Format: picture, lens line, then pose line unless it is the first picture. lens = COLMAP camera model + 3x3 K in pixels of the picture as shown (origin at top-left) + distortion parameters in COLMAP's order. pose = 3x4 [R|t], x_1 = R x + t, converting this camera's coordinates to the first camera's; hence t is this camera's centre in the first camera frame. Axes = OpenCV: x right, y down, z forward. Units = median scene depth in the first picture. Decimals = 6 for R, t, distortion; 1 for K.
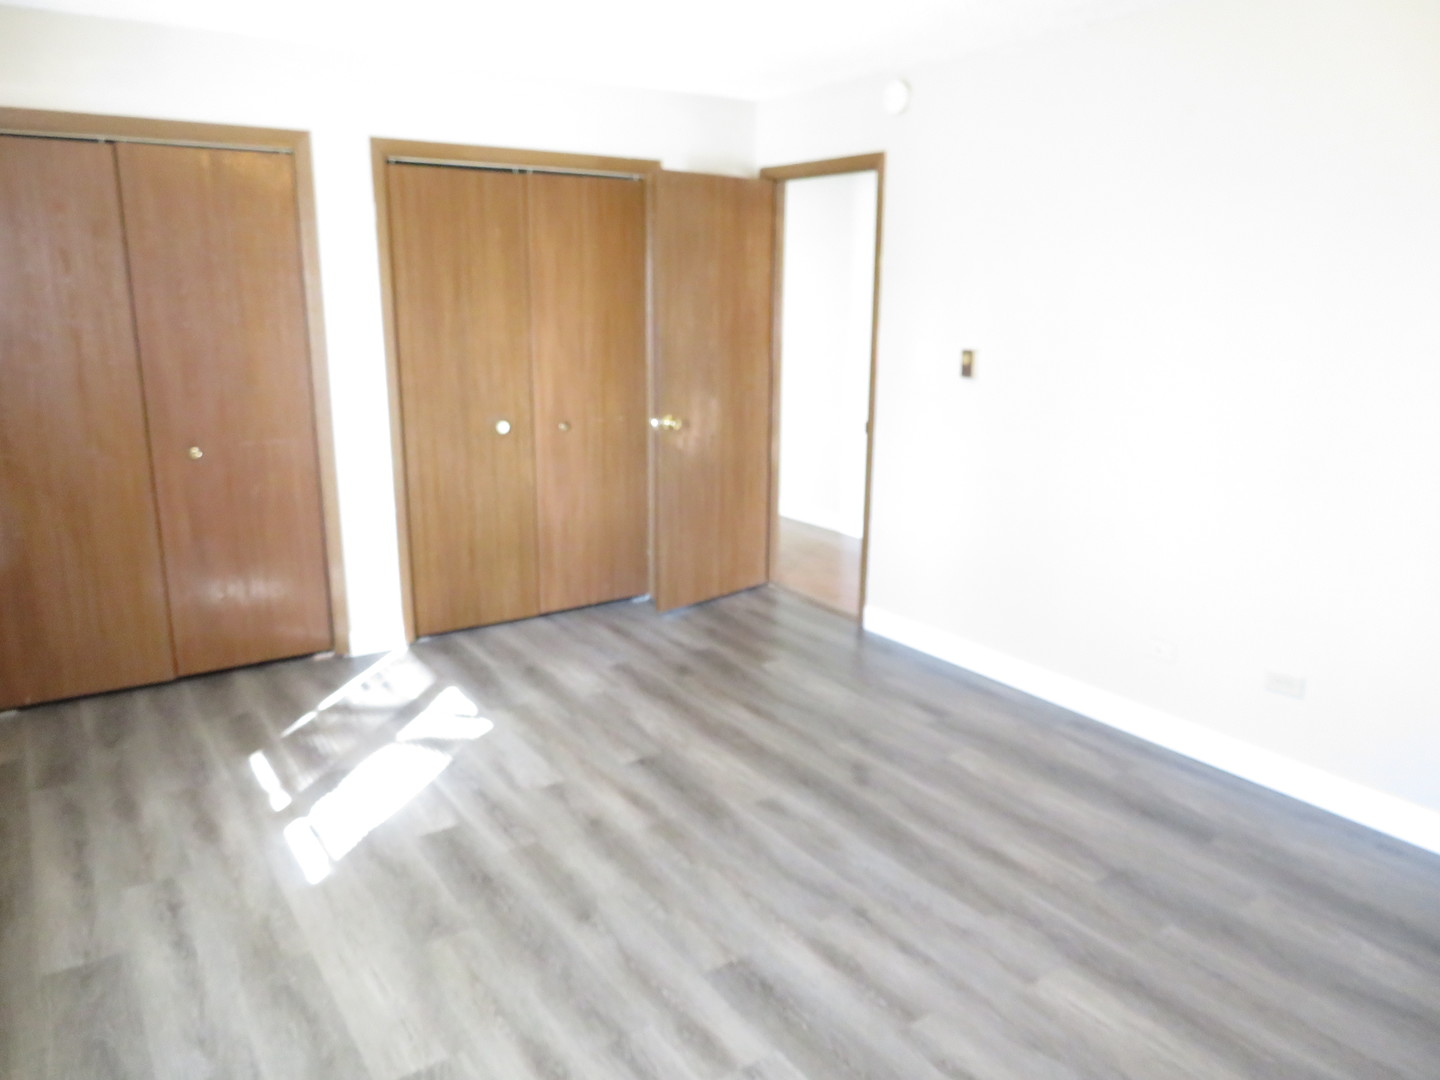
lens RADIAL K [[1029.8, 0, 720.0], [0, 1029.8, 540.0], [0, 0, 1]] dist [-0.007022, -0.002317]
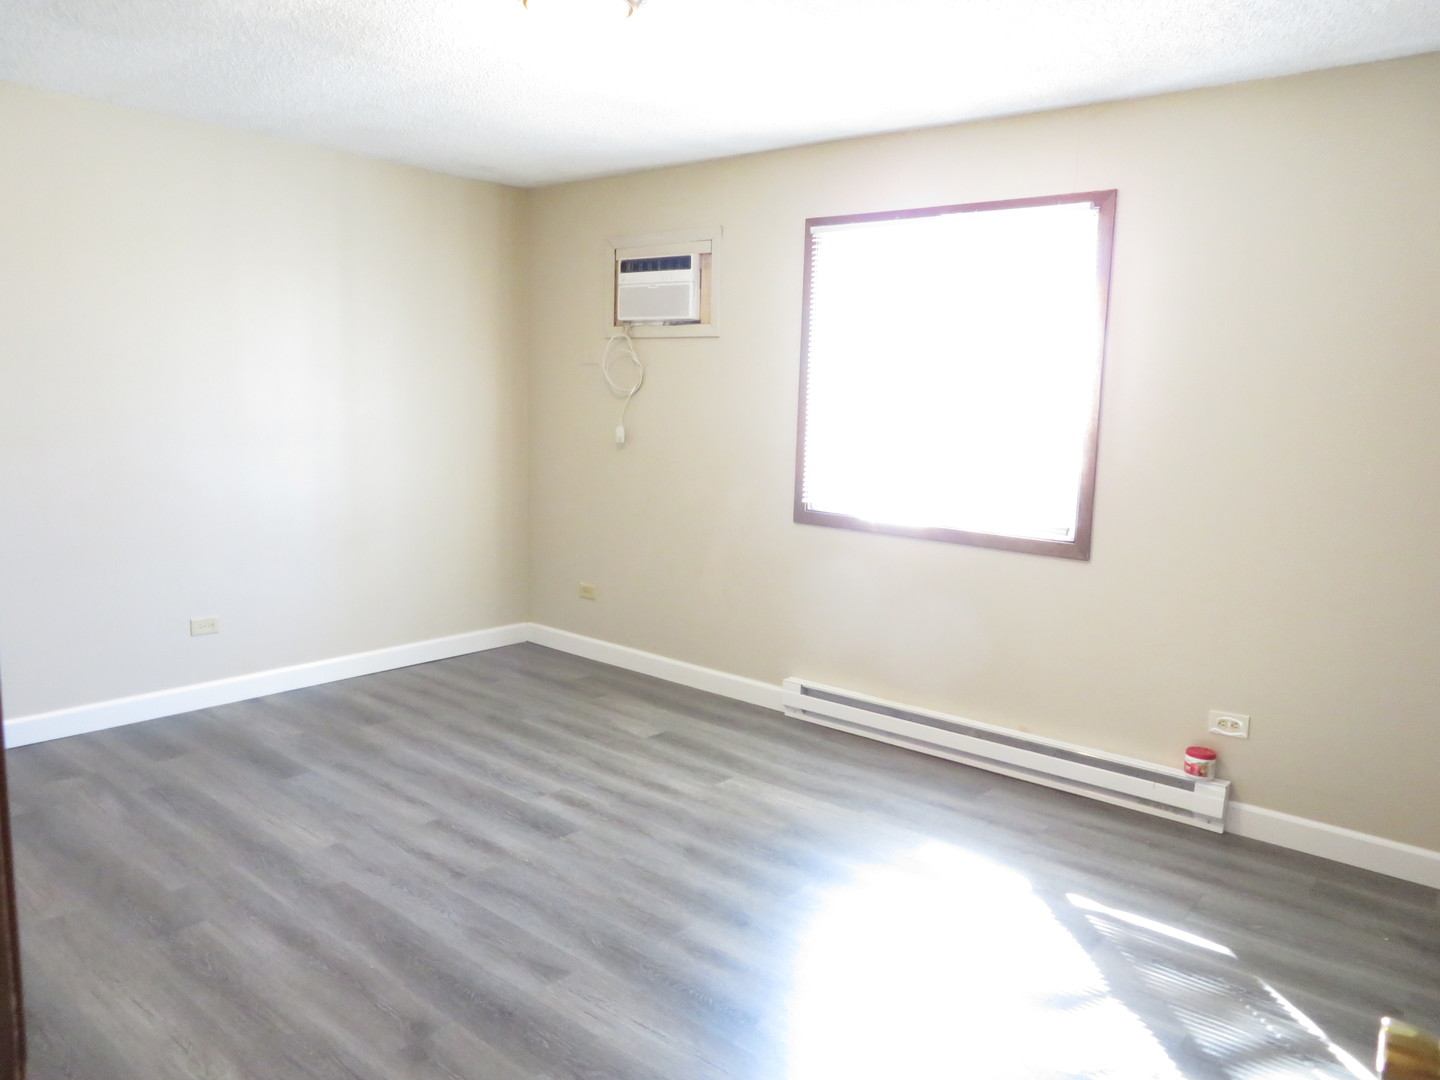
lens RADIAL K [[1029.8, 0, 720.0], [0, 1029.8, 540.0], [0, 0, 1]] dist [-0.007022, -0.002317]
pose [[-0.961389, 0.001645, -0.275188, 0.164002], [-0.101184, 0.927820, 0.359043, -0.404062], [0.255916, 0.373025, -0.891829, 1.878982]]
